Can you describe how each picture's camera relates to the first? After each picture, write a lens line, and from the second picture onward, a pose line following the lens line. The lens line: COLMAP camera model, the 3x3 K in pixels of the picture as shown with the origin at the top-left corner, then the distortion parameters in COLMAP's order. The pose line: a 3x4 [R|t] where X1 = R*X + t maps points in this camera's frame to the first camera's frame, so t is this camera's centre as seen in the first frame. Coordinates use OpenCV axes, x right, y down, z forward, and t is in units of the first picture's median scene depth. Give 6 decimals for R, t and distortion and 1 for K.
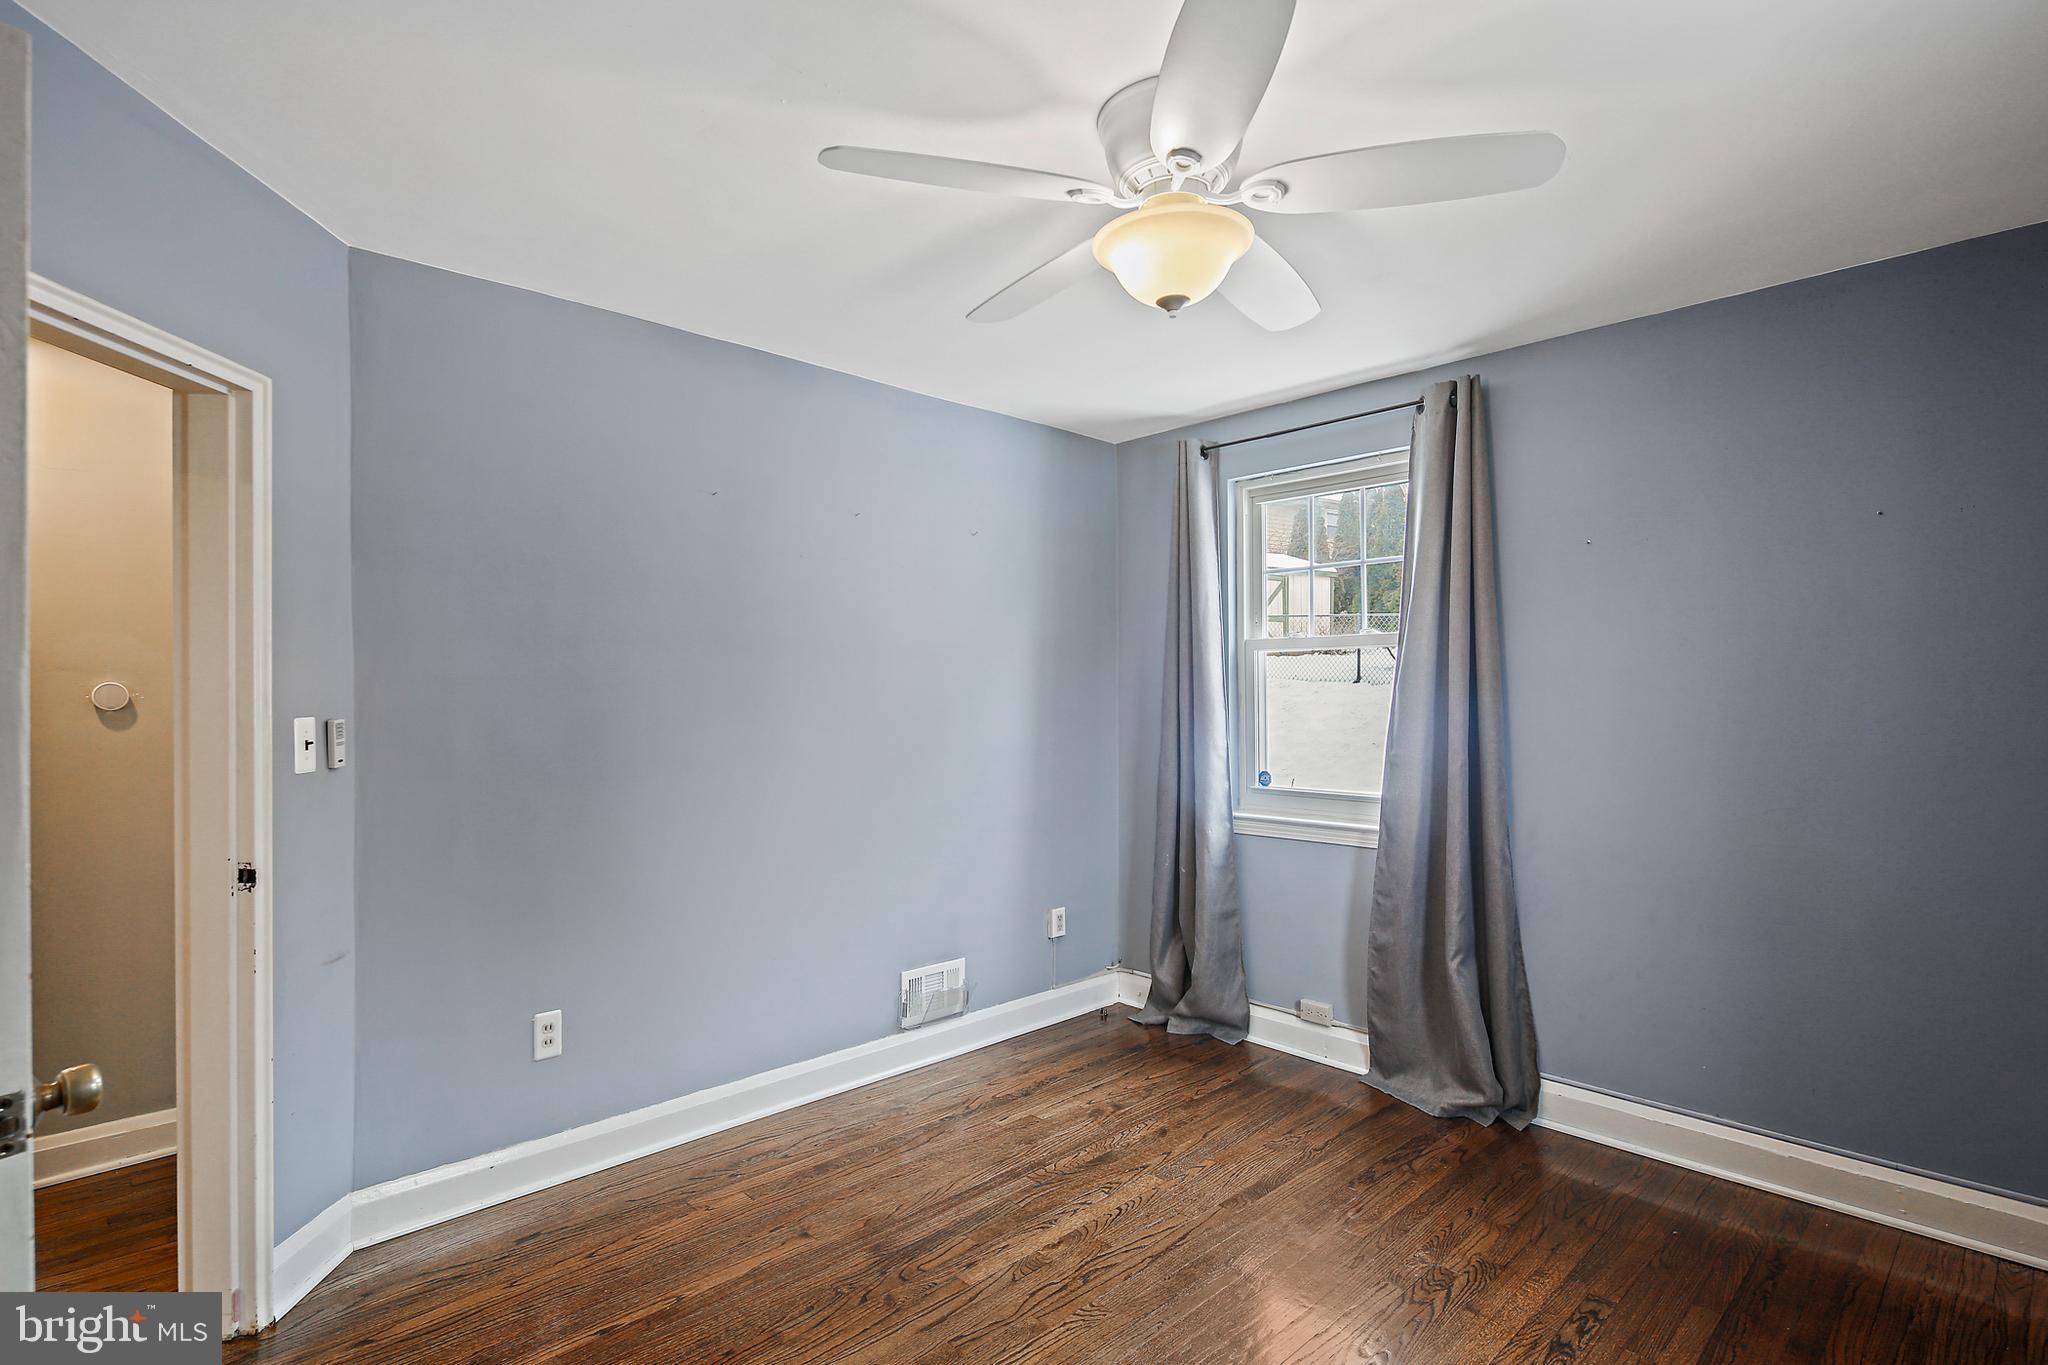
lens RADIAL K [[1001.8, 0, 1029.5], [0, 1001.8, 703.2], [0, 0, 1]] dist [0.002633, -0.002704]
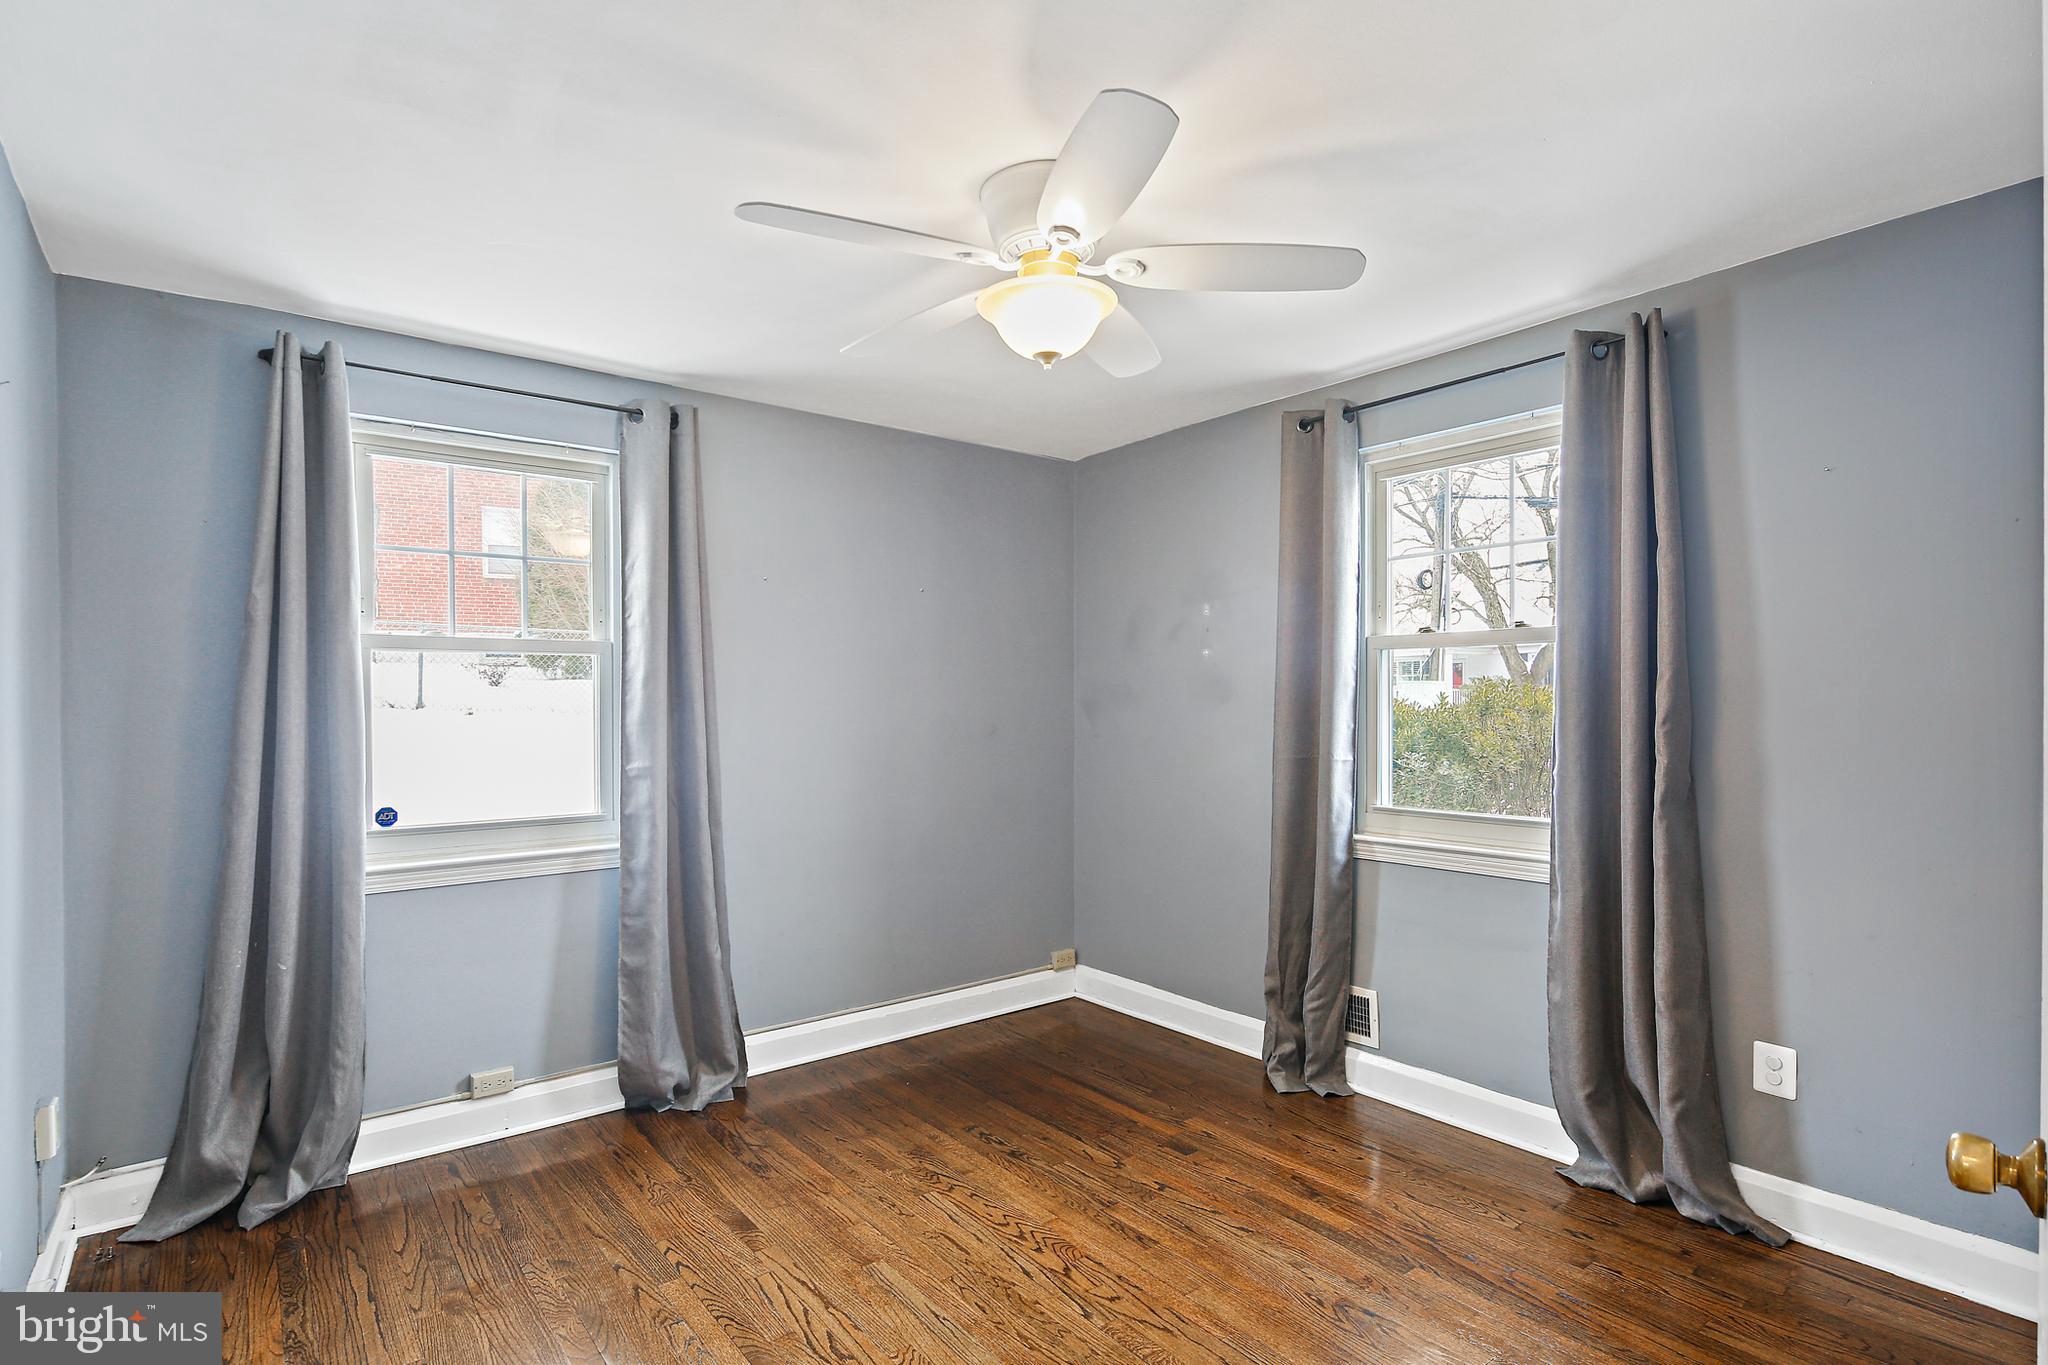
lens RADIAL K [[1009.4, 0, 1022.5], [0, 1009.4, 715.6], [0, 0, 1]] dist [0.000903, -0.015247]
pose [[0.099775, -0.011769, 0.994940, -0.666844], [0.016302, 0.999815, 0.010192, -0.002461], [-0.994877, 0.015202, 0.099948, 0.611684]]
